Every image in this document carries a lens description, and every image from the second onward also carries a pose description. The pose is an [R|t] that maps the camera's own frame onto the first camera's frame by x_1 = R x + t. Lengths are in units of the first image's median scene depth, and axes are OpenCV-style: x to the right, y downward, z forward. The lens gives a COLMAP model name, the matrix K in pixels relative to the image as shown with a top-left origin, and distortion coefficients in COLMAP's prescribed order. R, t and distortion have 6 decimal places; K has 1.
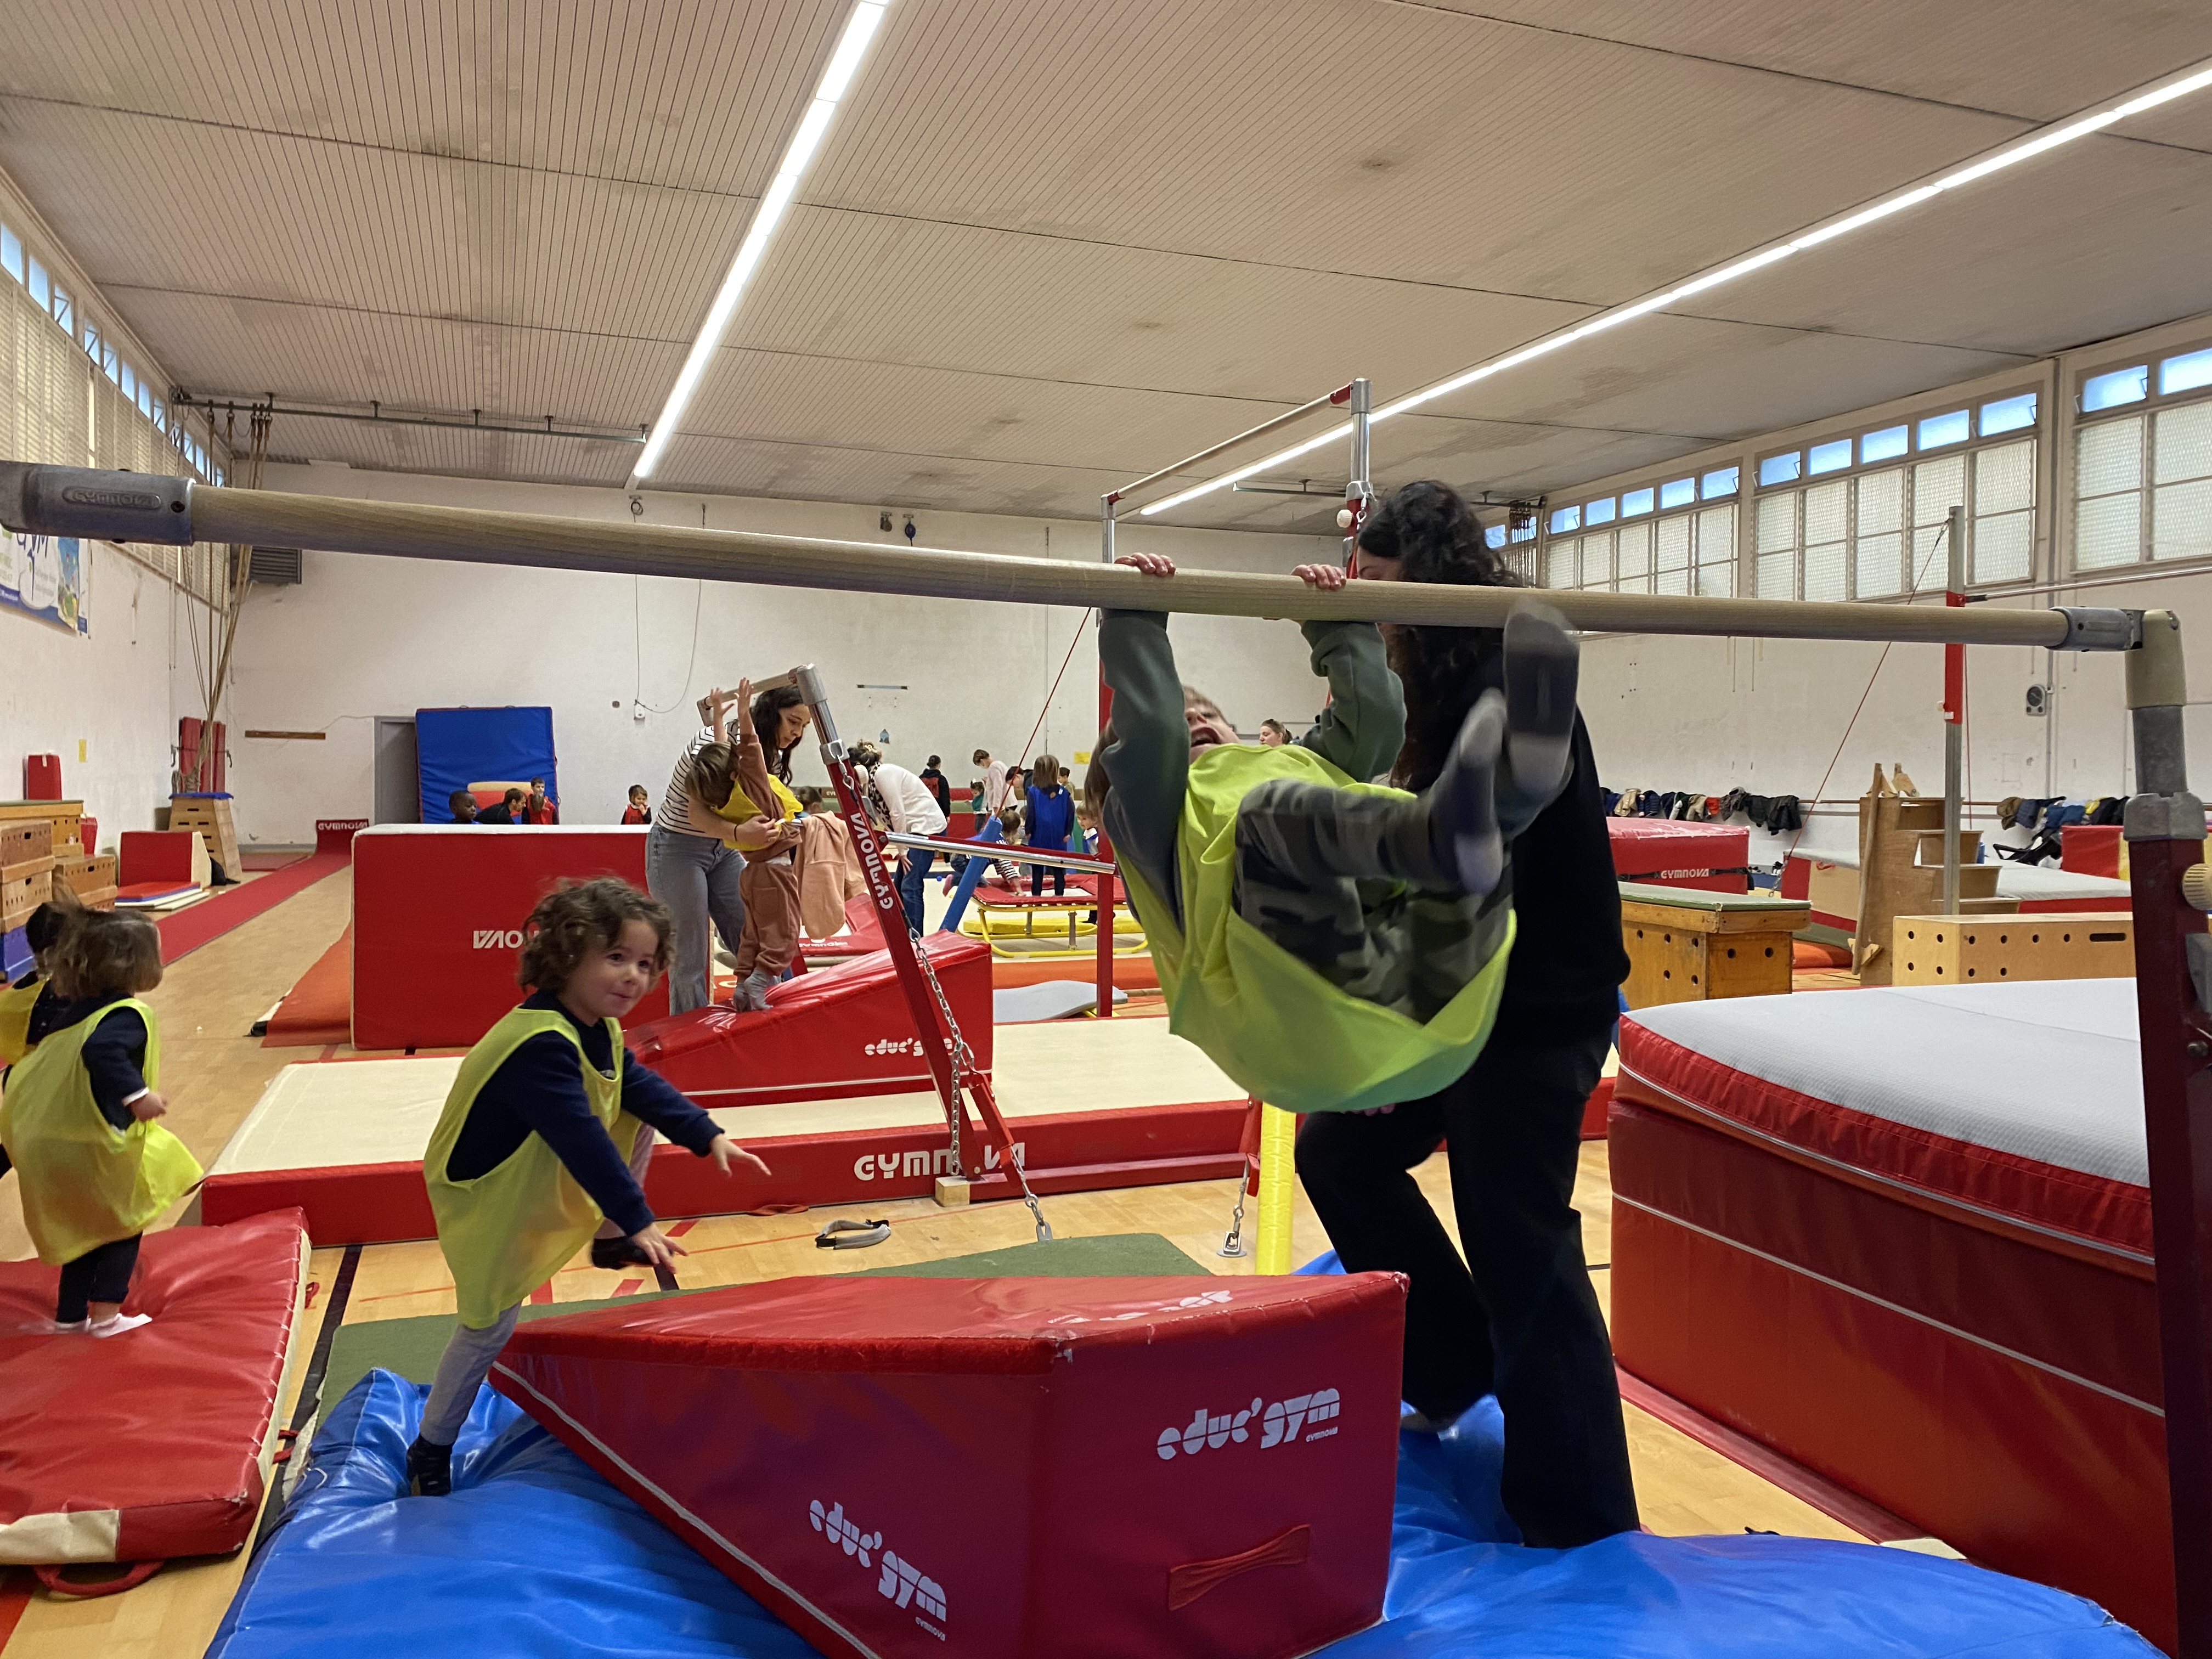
lens RADIAL K [[1759.7, 0, 1110.8], [0, 1759.7, 803.8], [0, 0, 1]] dist [0.026869, -0.031066]
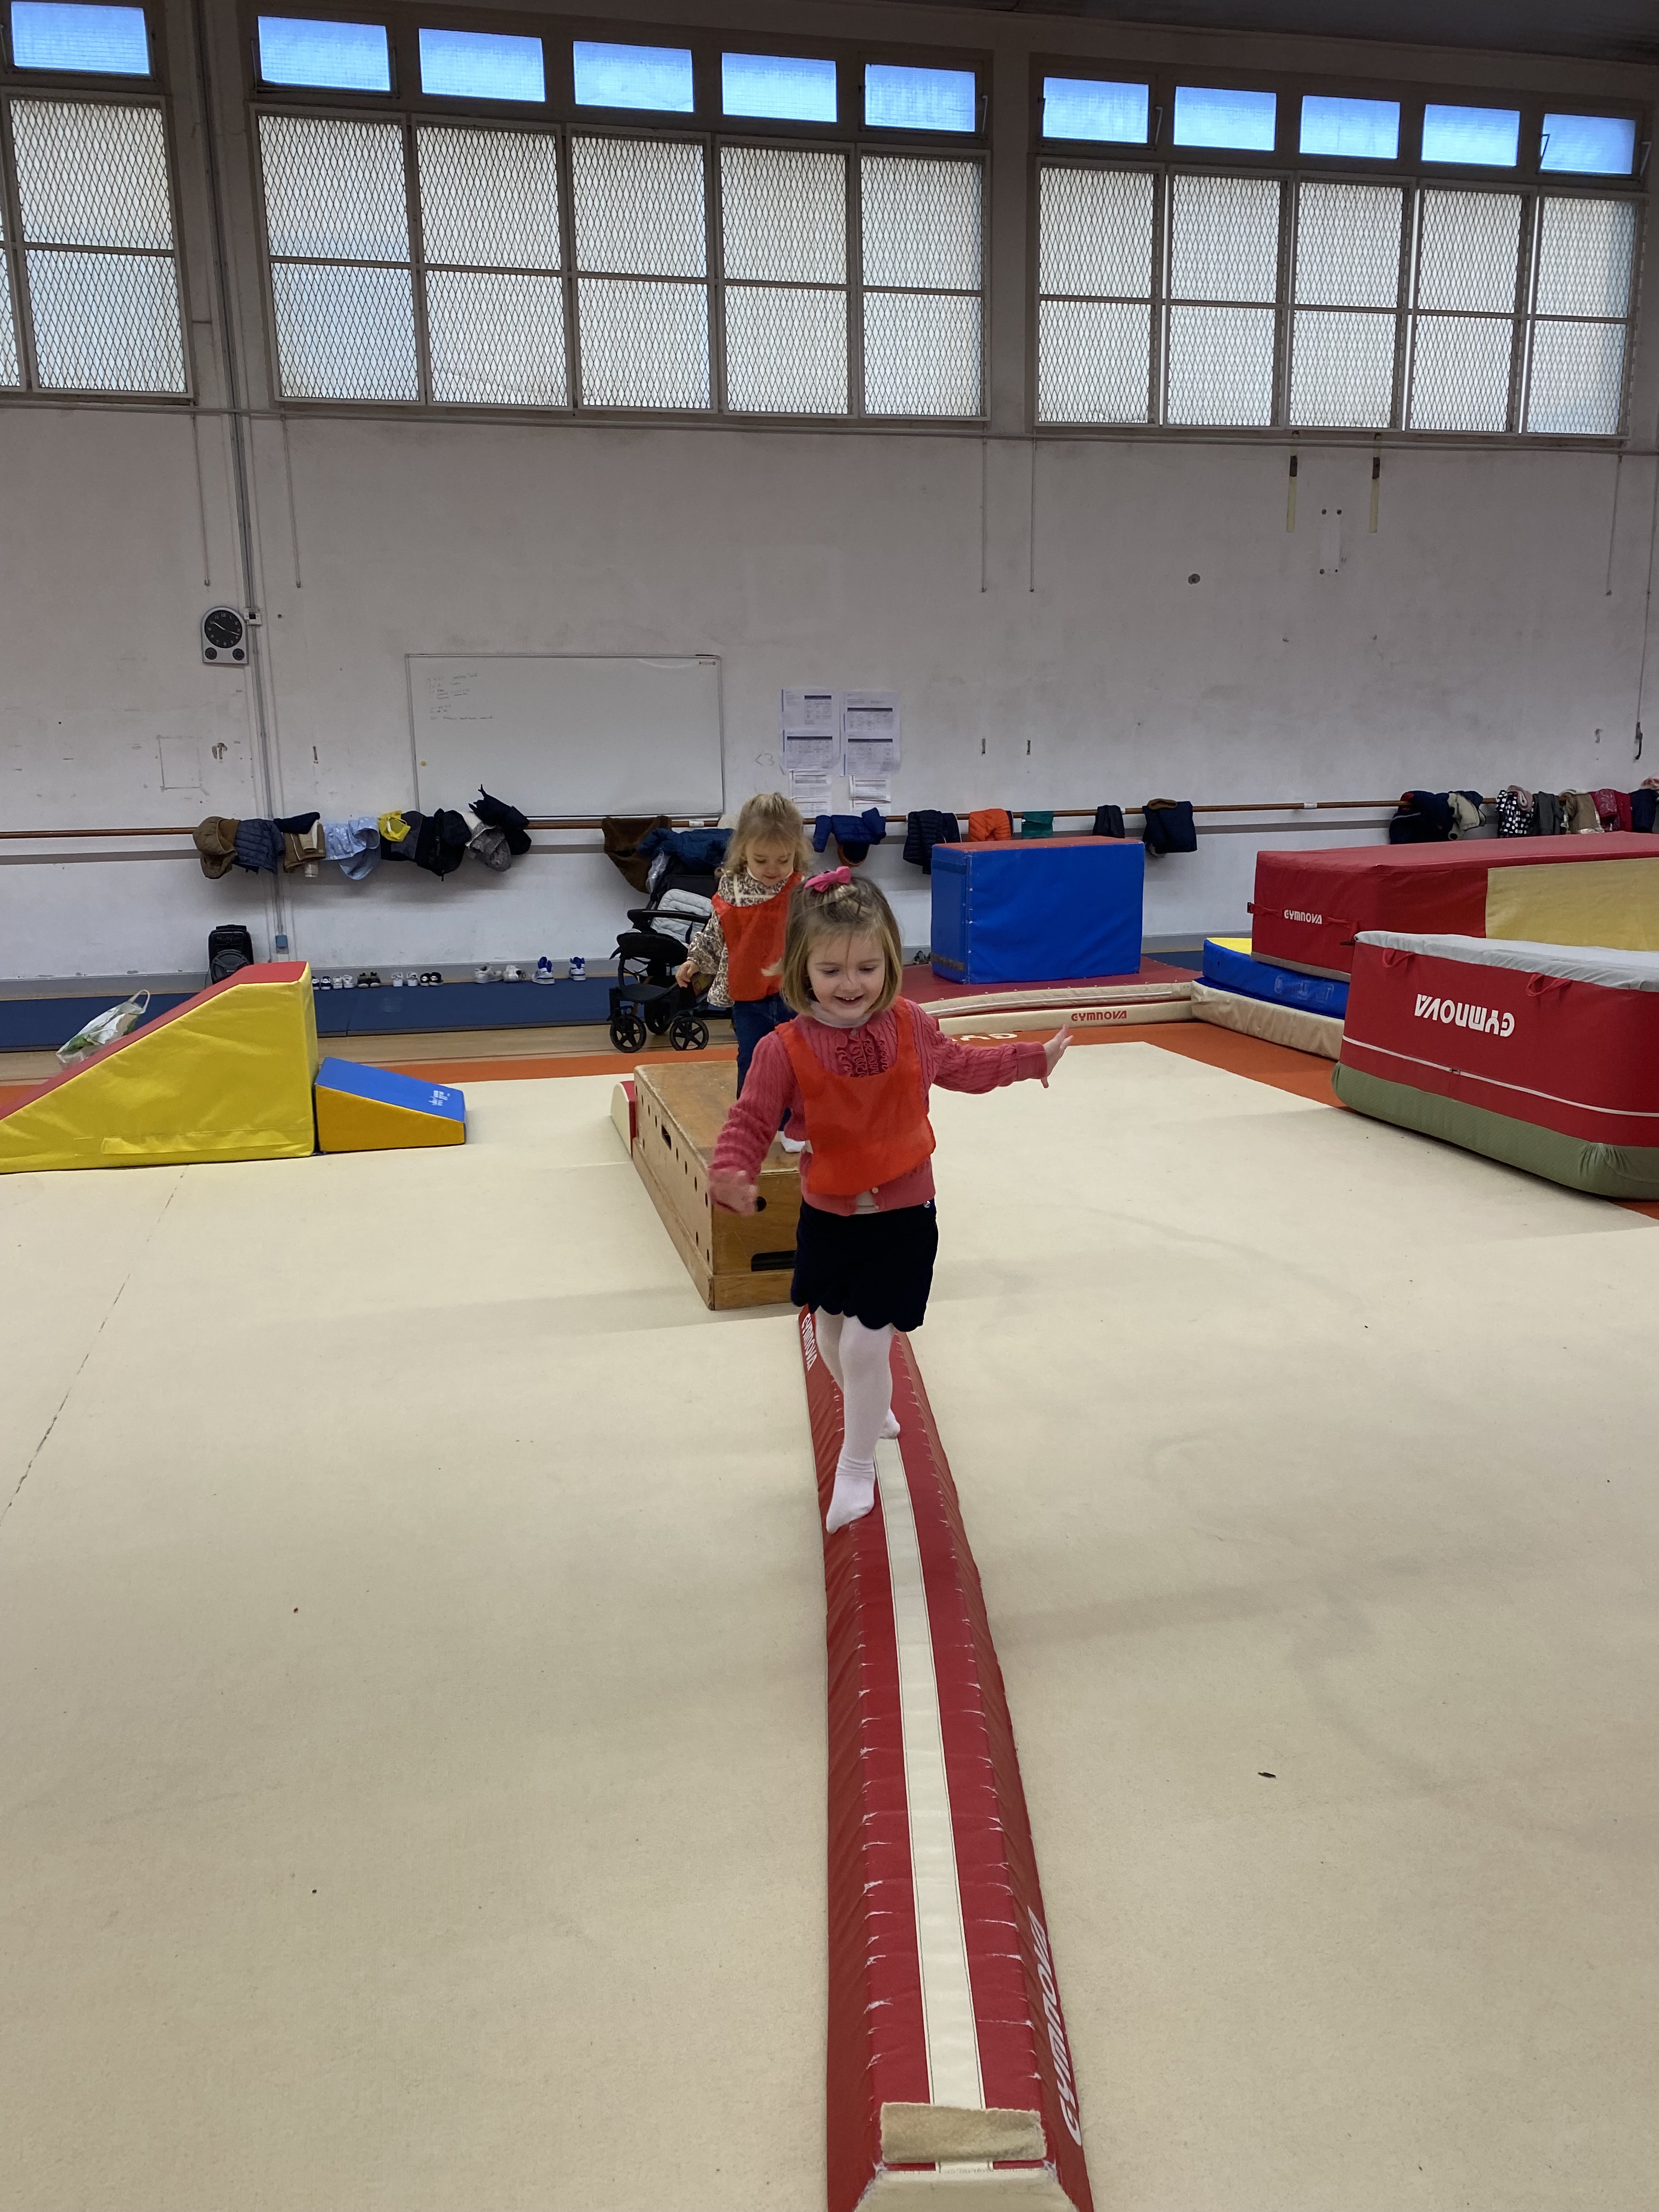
lens RADIAL K [[2383.7, 0, 828.9], [0, 2383.7, 1125.0], [0, 0, 1]] dist [0.075055, 0.000000]
pose [[0.019791, -0.167859, 0.985612, -0.365079], [0.027918, 0.985514, 0.167282, -0.050489], [-0.999414, 0.024206, 0.024190, 1.391553]]
